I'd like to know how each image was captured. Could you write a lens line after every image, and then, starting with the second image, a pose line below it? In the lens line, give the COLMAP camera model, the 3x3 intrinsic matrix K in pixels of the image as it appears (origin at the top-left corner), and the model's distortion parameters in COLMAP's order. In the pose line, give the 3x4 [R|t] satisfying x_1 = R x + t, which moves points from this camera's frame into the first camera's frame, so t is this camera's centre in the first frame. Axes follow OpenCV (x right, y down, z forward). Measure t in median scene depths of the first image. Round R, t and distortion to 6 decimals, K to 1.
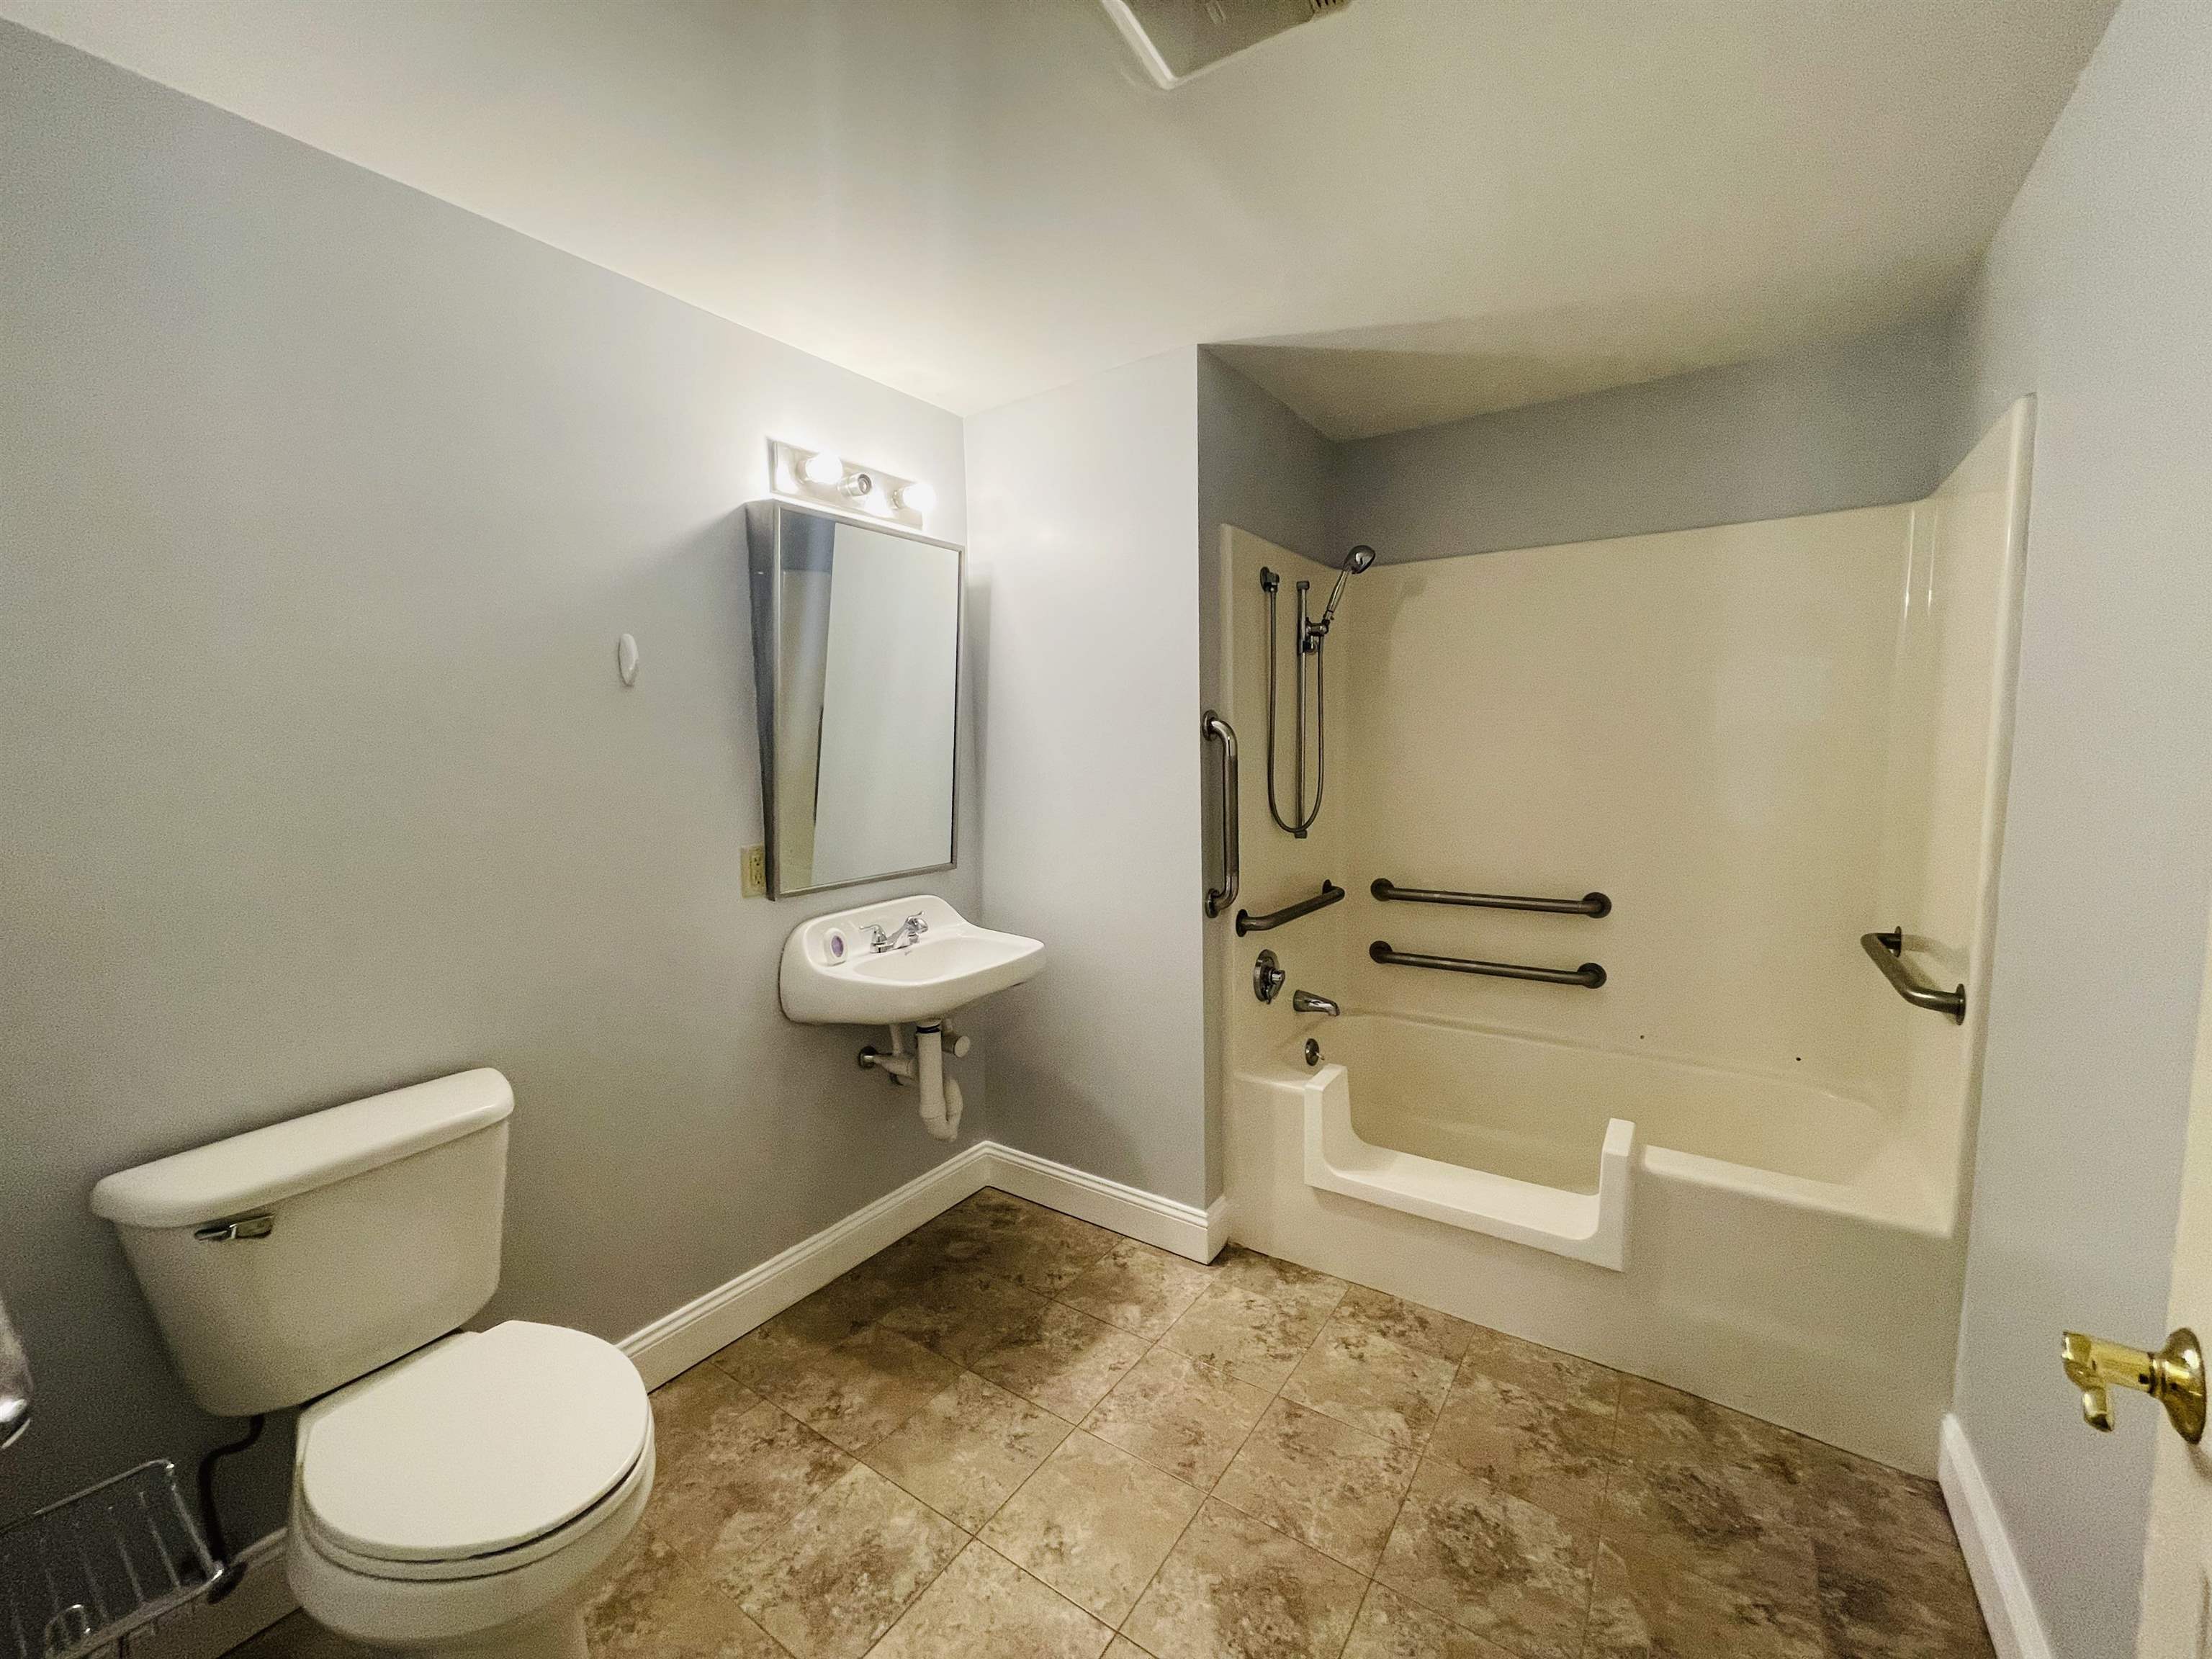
lens RADIAL K [[901.4, 0, 1111.6], [0, 901.4, 833.6], [0, 0, 1]] dist [0.002983, -0.000326]
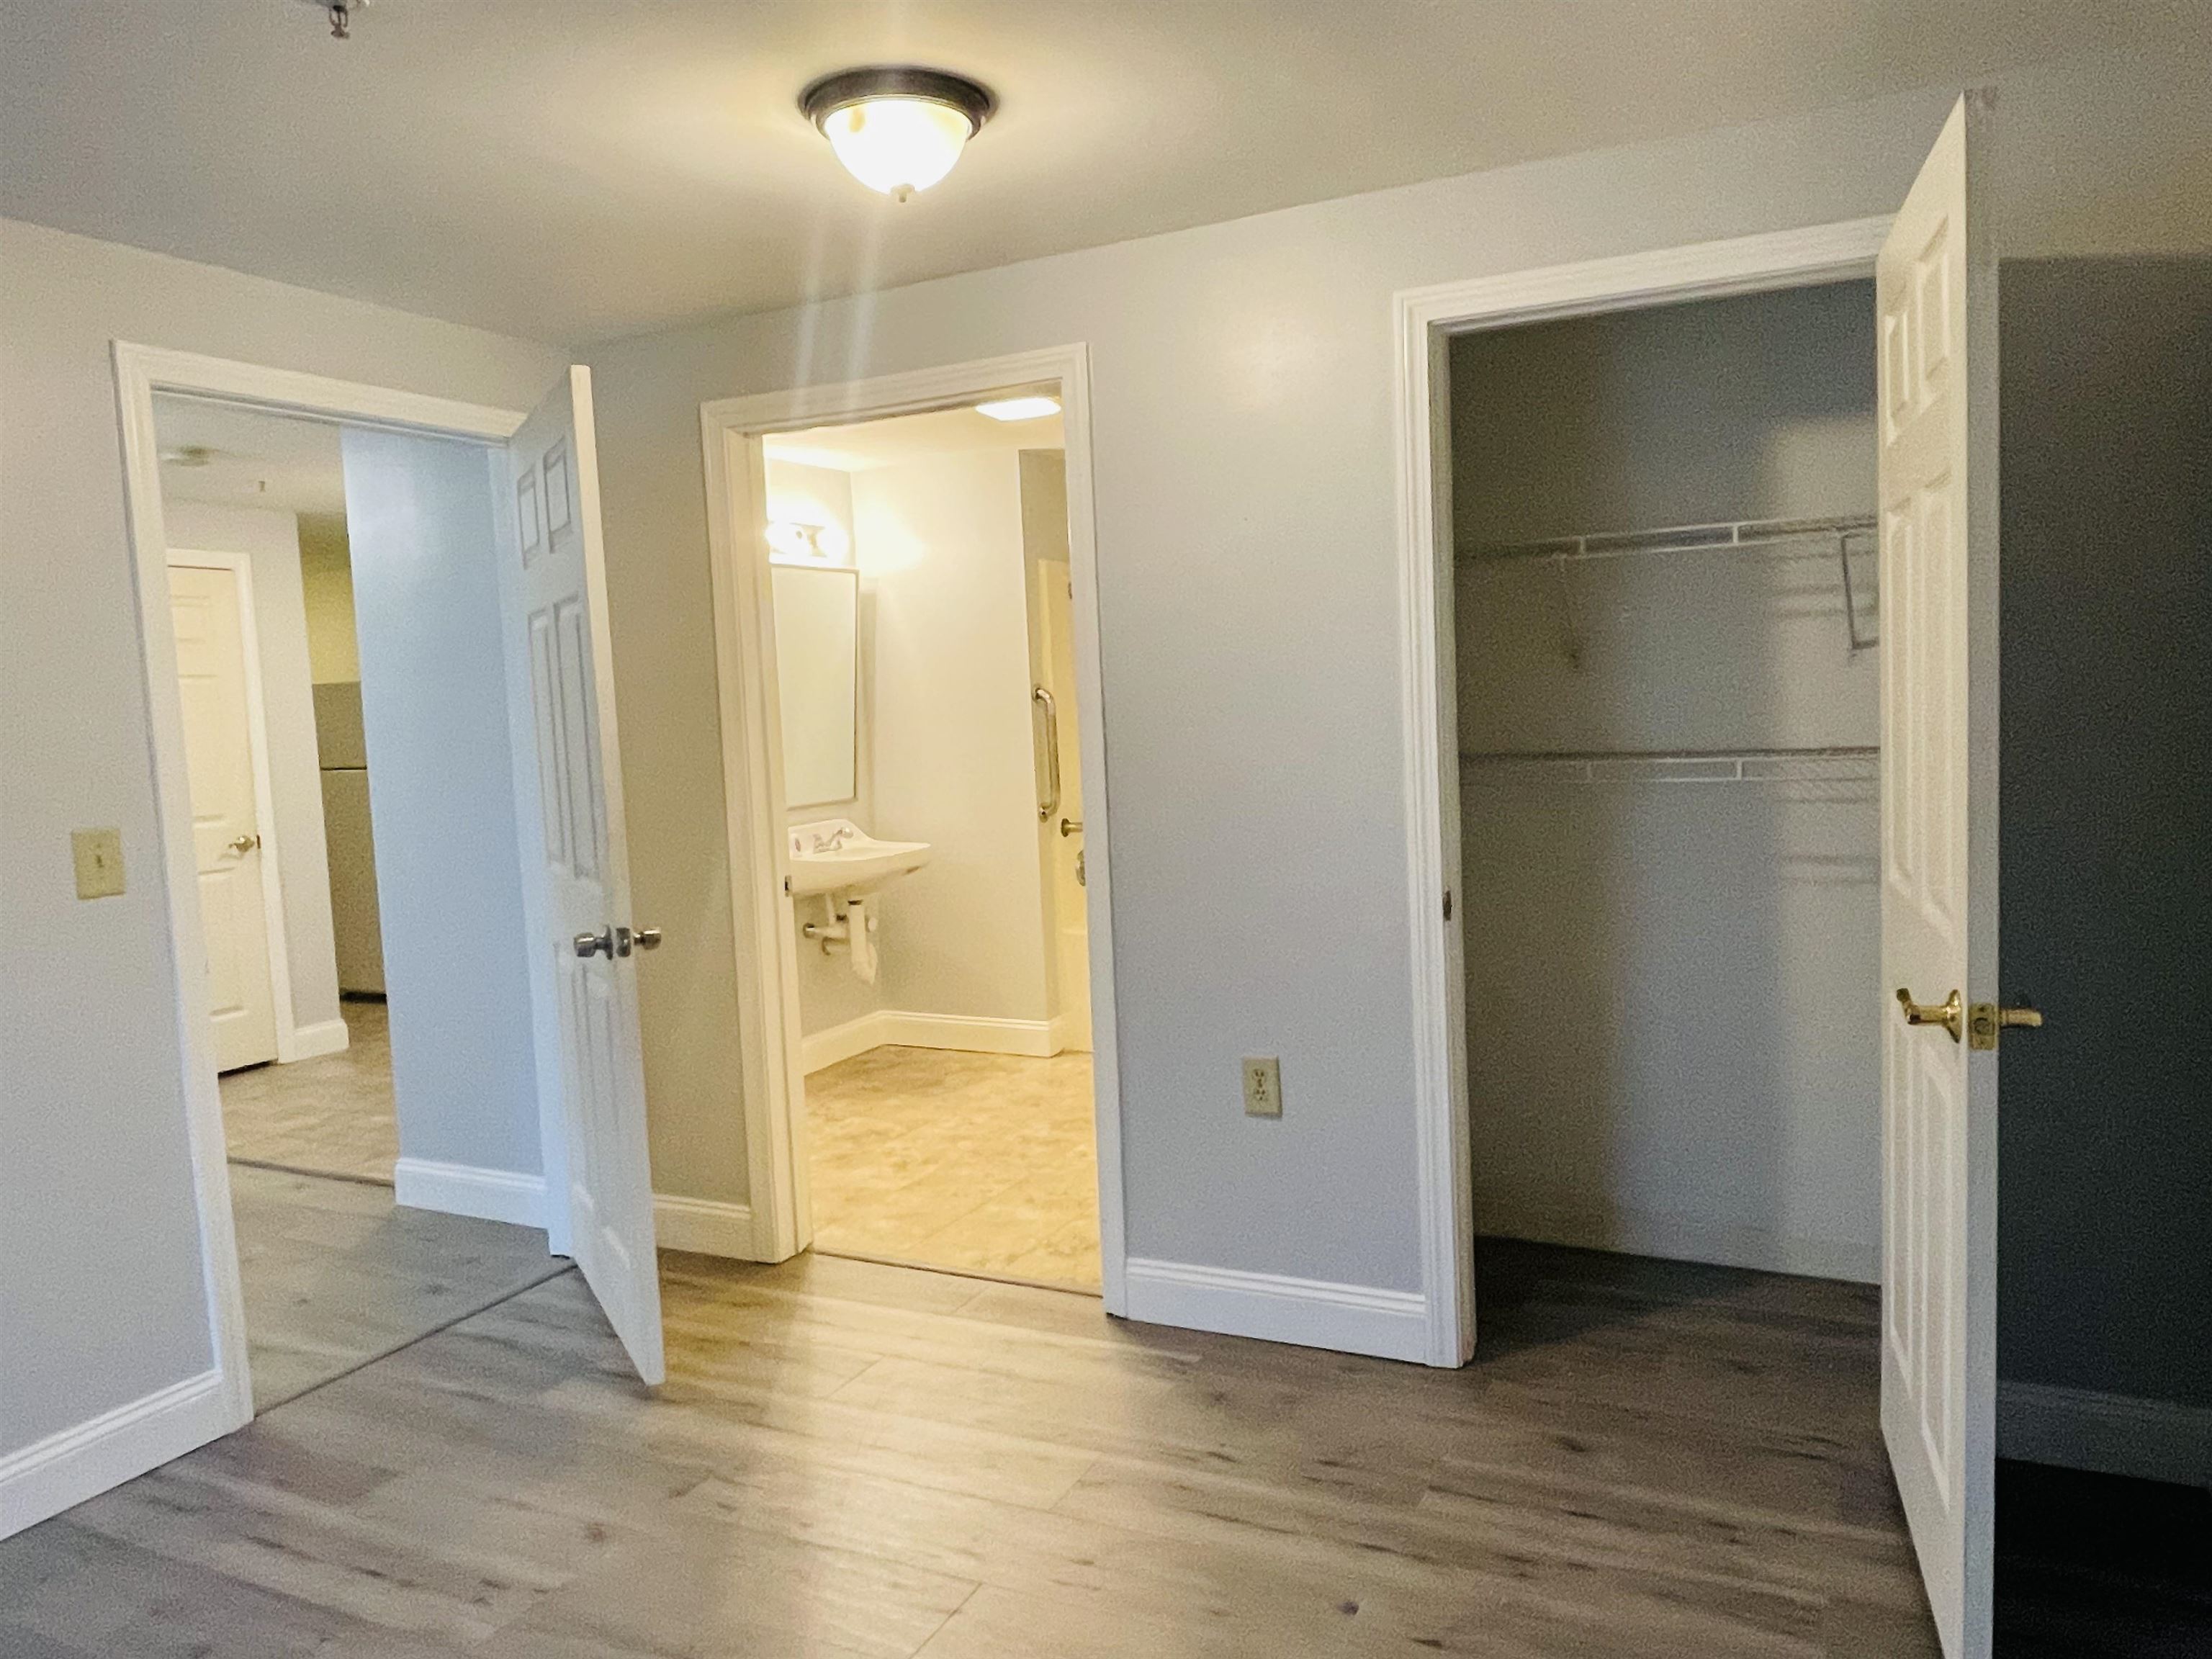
lens RADIAL K [[1550.5, 0, 1119.7], [0, 1550.5, 847.5], [0, 0, 1]] dist [0.005945, -0.004713]
pose [[0.990275, -0.038193, 0.133780, -0.117906], [0.039074, 0.999228, -0.003960, 0.163211], [-0.133526, 0.009149, 0.991003, -1.687439]]
